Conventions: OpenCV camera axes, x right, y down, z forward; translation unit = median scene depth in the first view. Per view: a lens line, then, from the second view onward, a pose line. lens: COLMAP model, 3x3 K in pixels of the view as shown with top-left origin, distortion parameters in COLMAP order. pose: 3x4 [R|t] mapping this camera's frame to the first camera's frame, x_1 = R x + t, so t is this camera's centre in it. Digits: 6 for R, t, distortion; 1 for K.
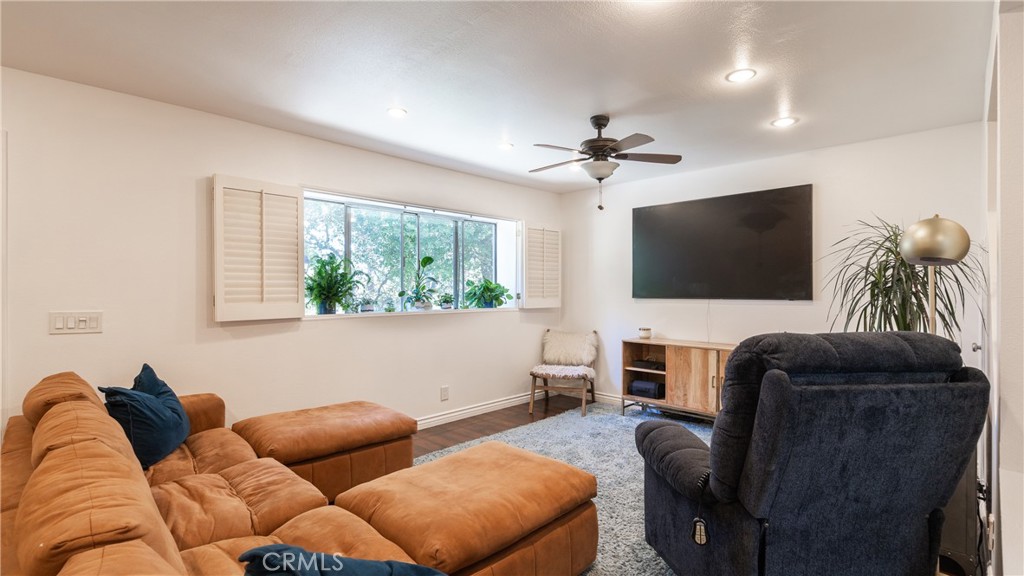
lens RADIAL K [[469.4, 0, 519.9], [0, 469.4, 288.4], [0, 0, 1]] dist [-0.000680, 0.000461]
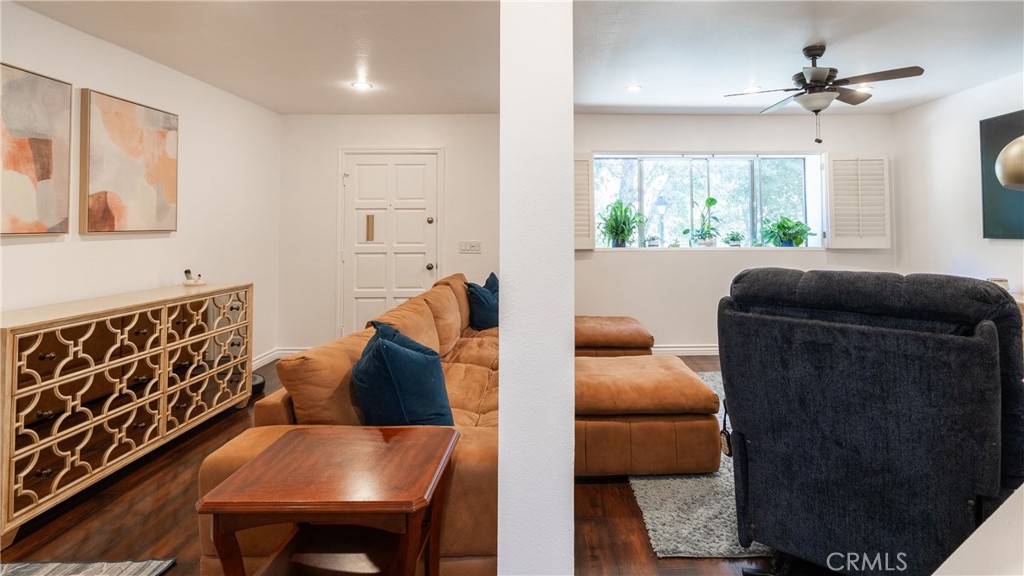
lens RADIAL K [[481.7, 0, 552.1], [0, 481.7, 210.0], [0, 0, 1]] dist [0.000610, 0.000020]
pose [[0.704362, -0.028927, -0.709252, 0.367758], [0.003632, 0.999303, -0.037150, 0.001105], [0.709832, 0.023591, 0.703976, -0.048163]]
